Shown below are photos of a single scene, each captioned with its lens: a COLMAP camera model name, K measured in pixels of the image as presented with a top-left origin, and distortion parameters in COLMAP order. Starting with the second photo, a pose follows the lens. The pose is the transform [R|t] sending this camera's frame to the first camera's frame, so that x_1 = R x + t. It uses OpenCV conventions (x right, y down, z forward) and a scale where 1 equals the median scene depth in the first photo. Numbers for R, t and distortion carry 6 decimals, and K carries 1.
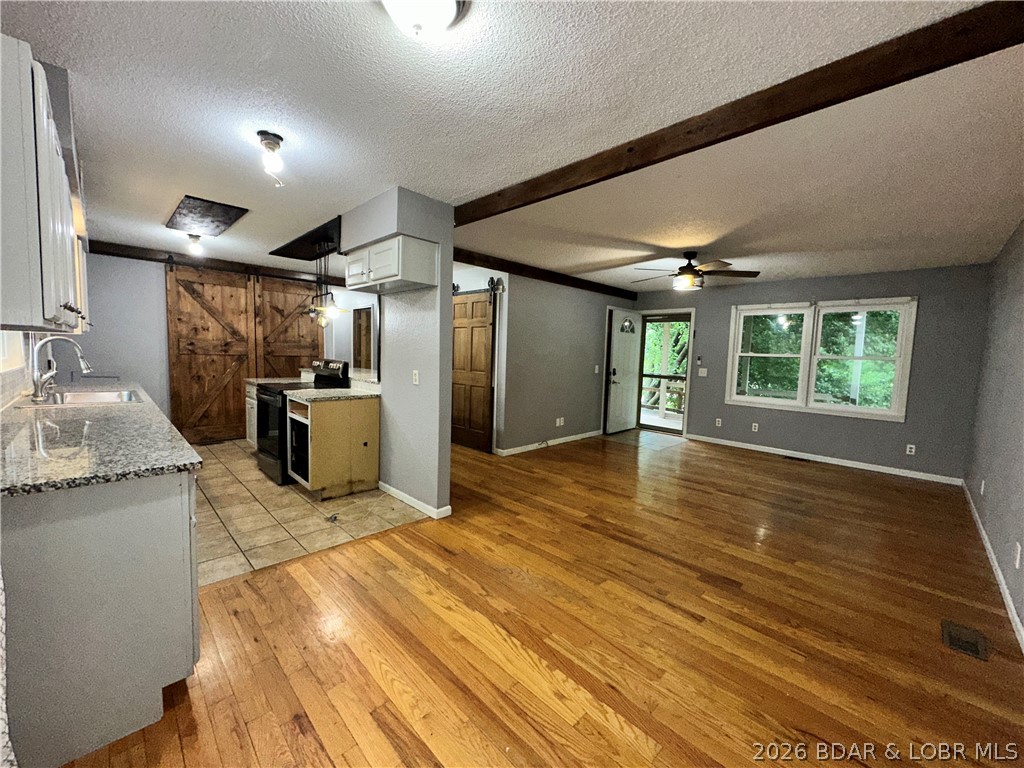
lens RADIAL K [[407.4, 0, 512.0], [0, 407.4, 384.0], [0, 0, 1]] dist [-0.000182, 0.000285]
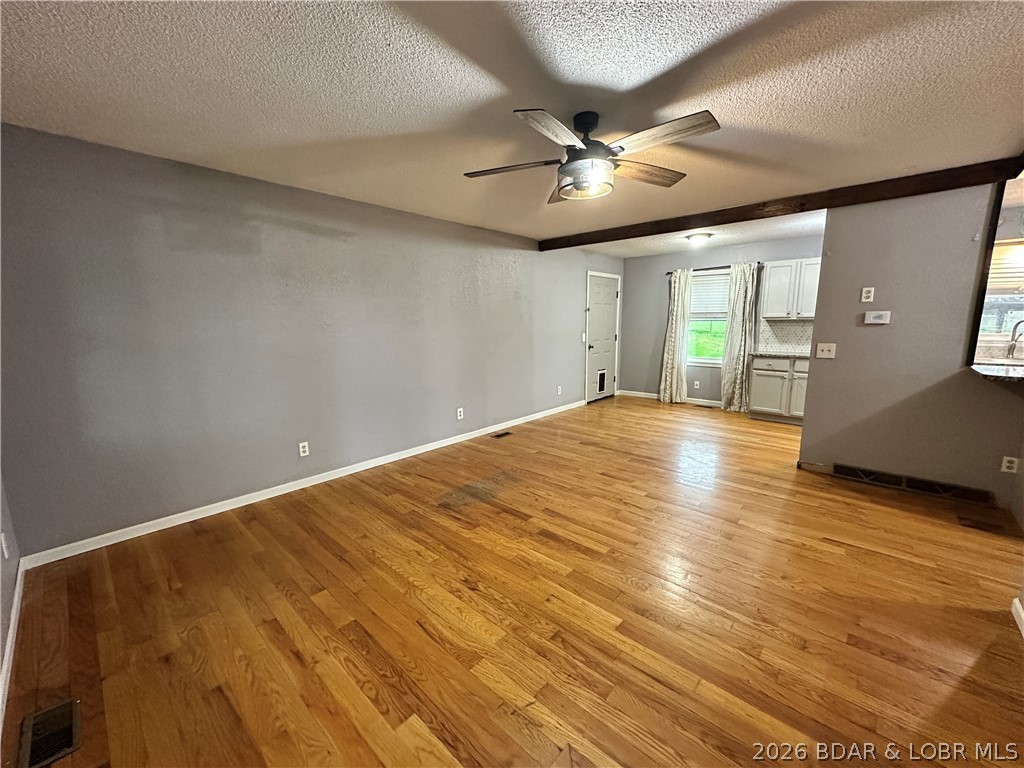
lens RADIAL K [[407.4, 0, 512.0], [0, 407.4, 384.0], [0, 0, 1]] dist [-0.000182, 0.000285]
pose [[-0.998579, -0.013665, -0.051514, 0.455047], [-0.025195, 0.972780, 0.230359, -0.098058], [0.046964, 0.231329, -0.971741, 1.288732]]
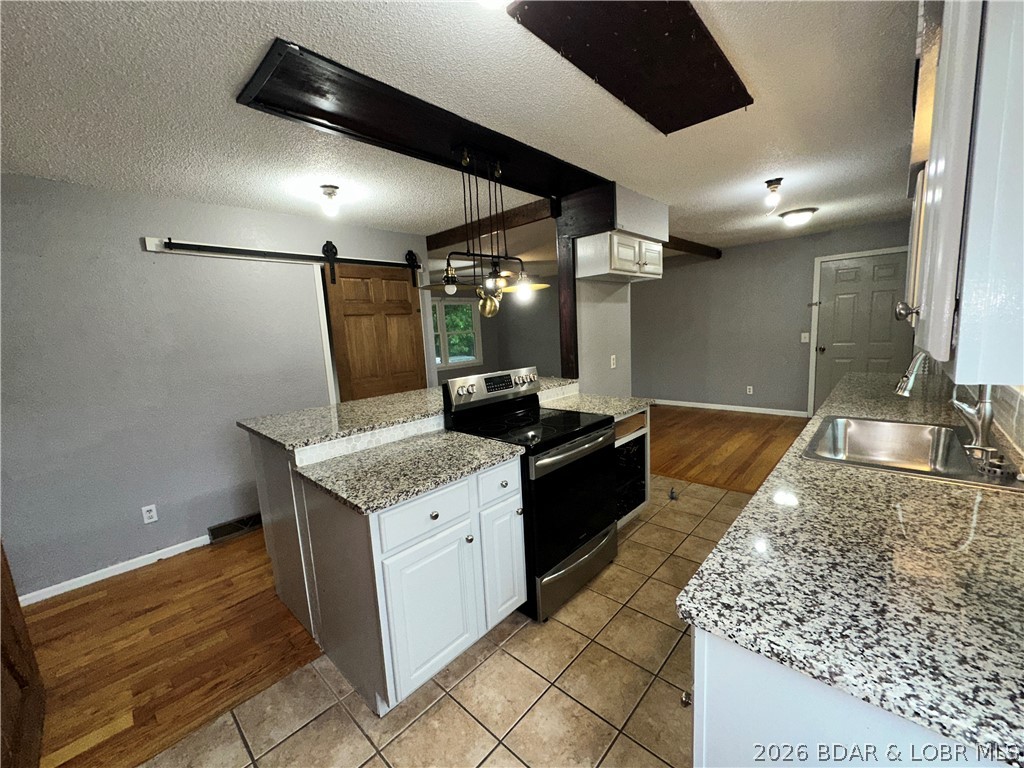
lens RADIAL K [[407.4, 0, 512.0], [0, 407.4, 384.0], [0, 0, 1]] dist [-0.000182, 0.000285]
pose [[-0.036908, -0.169842, 0.984780, -0.863504], [0.130911, 0.976137, 0.173257, -0.120289], [-0.990707, 0.135313, -0.013793, 0.842504]]
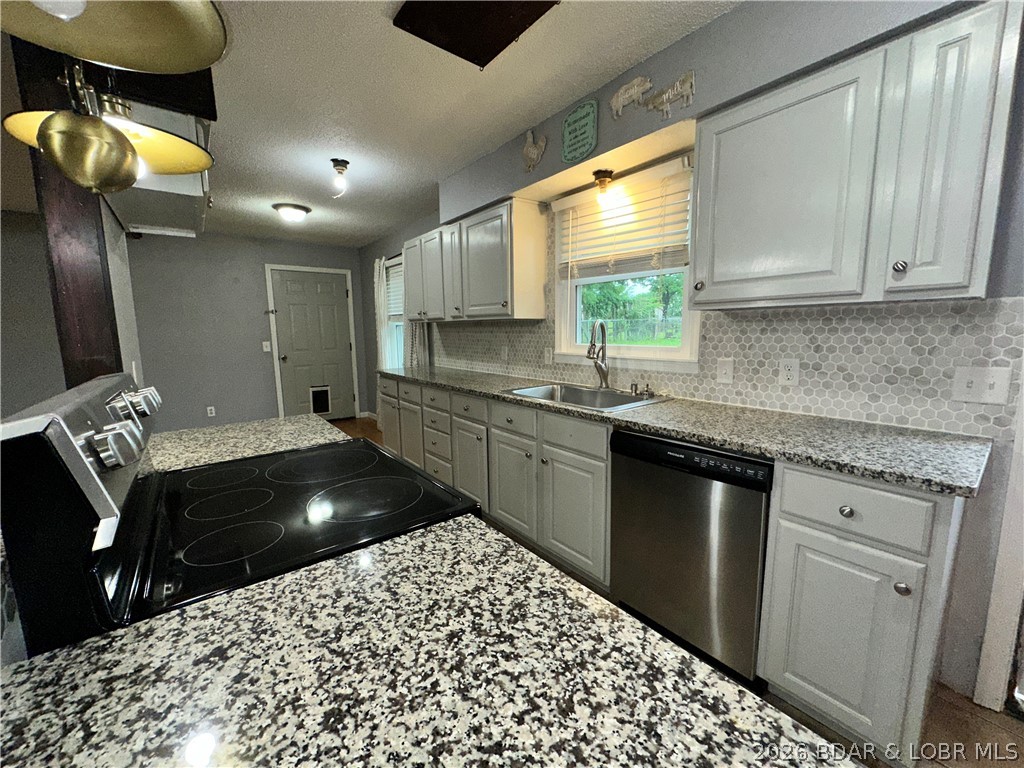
lens RADIAL K [[407.4, 0, 512.0], [0, 407.4, 384.0], [0, 0, 1]] dist [-0.000182, 0.000285]
pose [[-0.992712, -0.036635, 0.114809, -0.547616], [-0.011316, 0.976801, 0.213849, -0.086077], [-0.119980, 0.210991, -0.970097, 0.978895]]
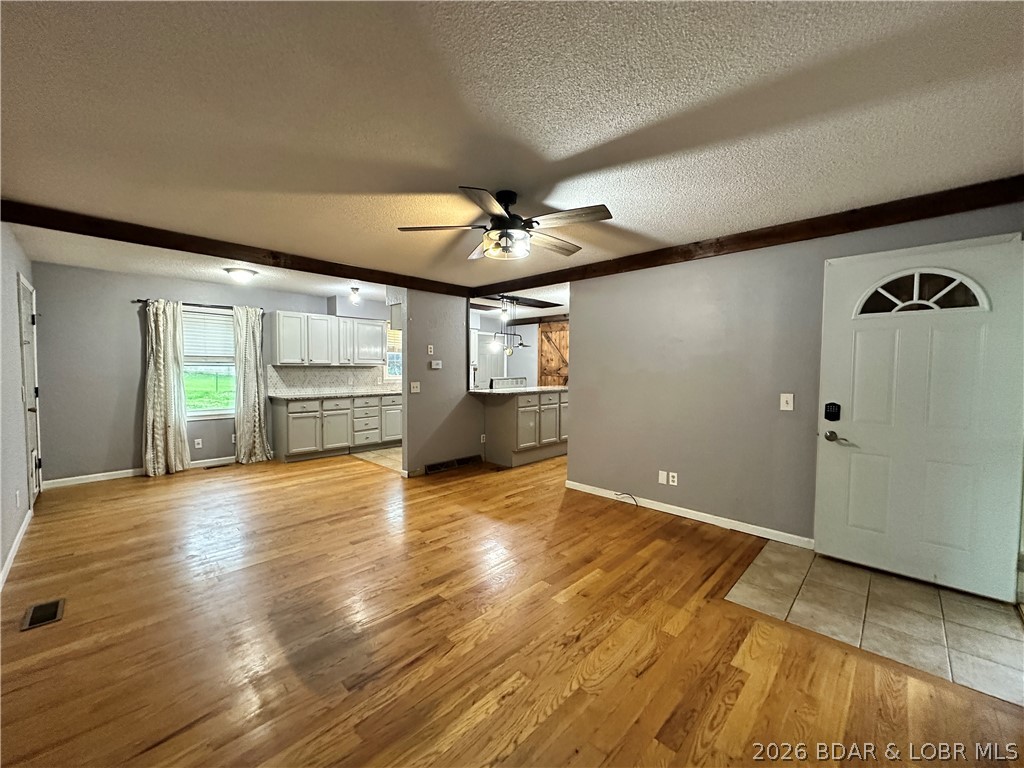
lens RADIAL K [[407.4, 0, 512.0], [0, 407.4, 384.0], [0, 0, 1]] dist [-0.000182, 0.000285]
pose [[0.016964, 0.011378, -0.999791, 0.858836], [-0.083491, 0.996459, 0.009923, -0.044693], [0.996364, 0.083306, 0.017854, 0.844948]]
